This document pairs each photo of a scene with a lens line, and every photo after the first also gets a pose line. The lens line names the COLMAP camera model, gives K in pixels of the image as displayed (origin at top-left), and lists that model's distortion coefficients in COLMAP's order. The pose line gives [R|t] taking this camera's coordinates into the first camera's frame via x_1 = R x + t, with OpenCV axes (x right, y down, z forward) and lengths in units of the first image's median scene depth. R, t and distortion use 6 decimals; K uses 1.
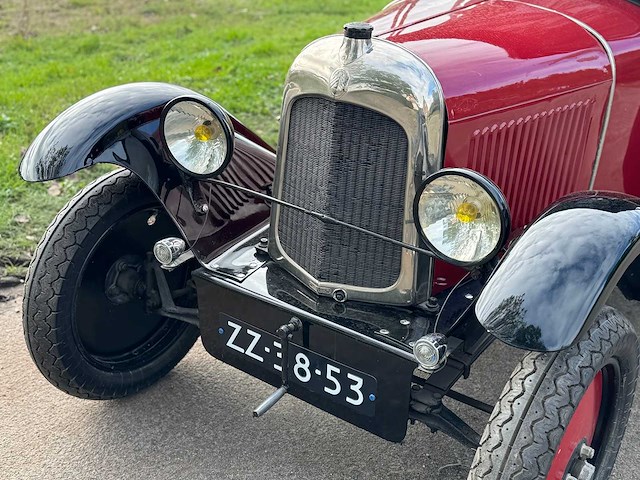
lens RADIAL K [[842.0, 0, 317.1], [0, 842.0, 241.8], [0, 0, 1]] dist [0.107782, 0.000000]
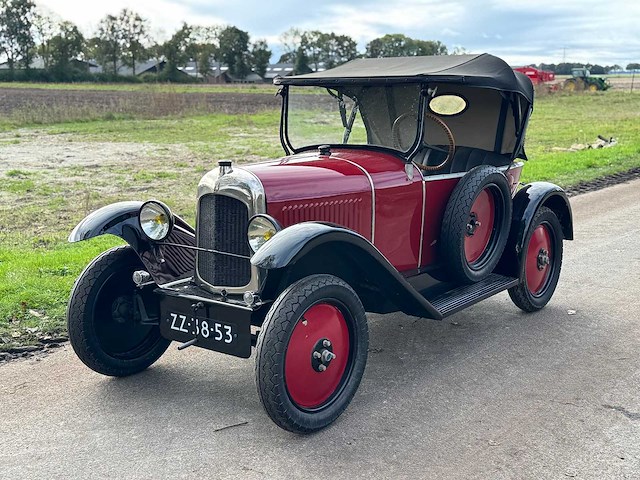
lens RADIAL K [[842.0, 0, 321.8], [0, 842.0, 242.0], [0, 0, 1]] dist [0.107782, 0.000000]
pose [[0.997521, -0.044707, -0.054335, 0.371601], [0.028935, 0.964525, -0.262400, 0.479166], [0.064138, 0.260177, 0.963428, -0.935890]]
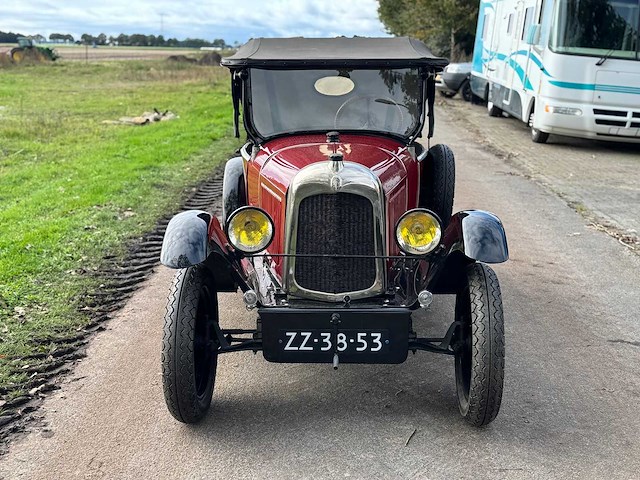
lens RADIAL K [[842.0, 0, 318.1], [0, 842.0, 238.1], [0, 0, 1]] dist [0.107782, 0.000000]
pose [[0.827621, -0.164438, 0.536660, -0.981867], [0.276128, 0.951702, -0.134224, 0.166286], [-0.488669, 0.259274, 0.833054, -0.519499]]
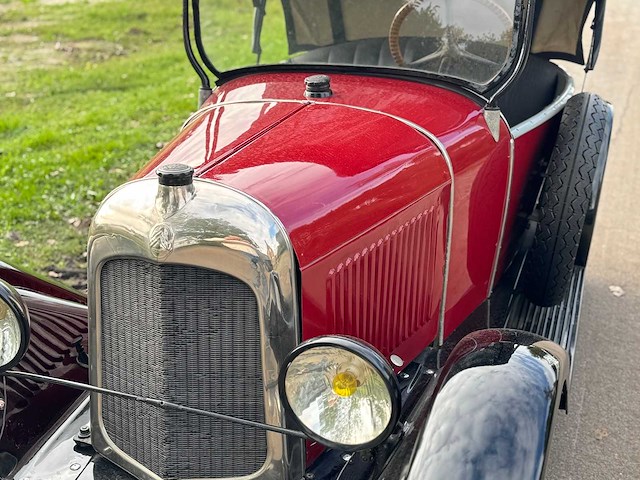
lens RADIAL K [[842.0, 0, 324.3], [0, 842.0, 242.5], [0, 0, 1]] dist [0.107782, 0.000000]
pose [[0.961449, -0.137022, 0.238412, -0.015167], [0.151083, 0.987643, -0.041650, -0.118856], [-0.229759, 0.076064, 0.970271, 0.171796]]
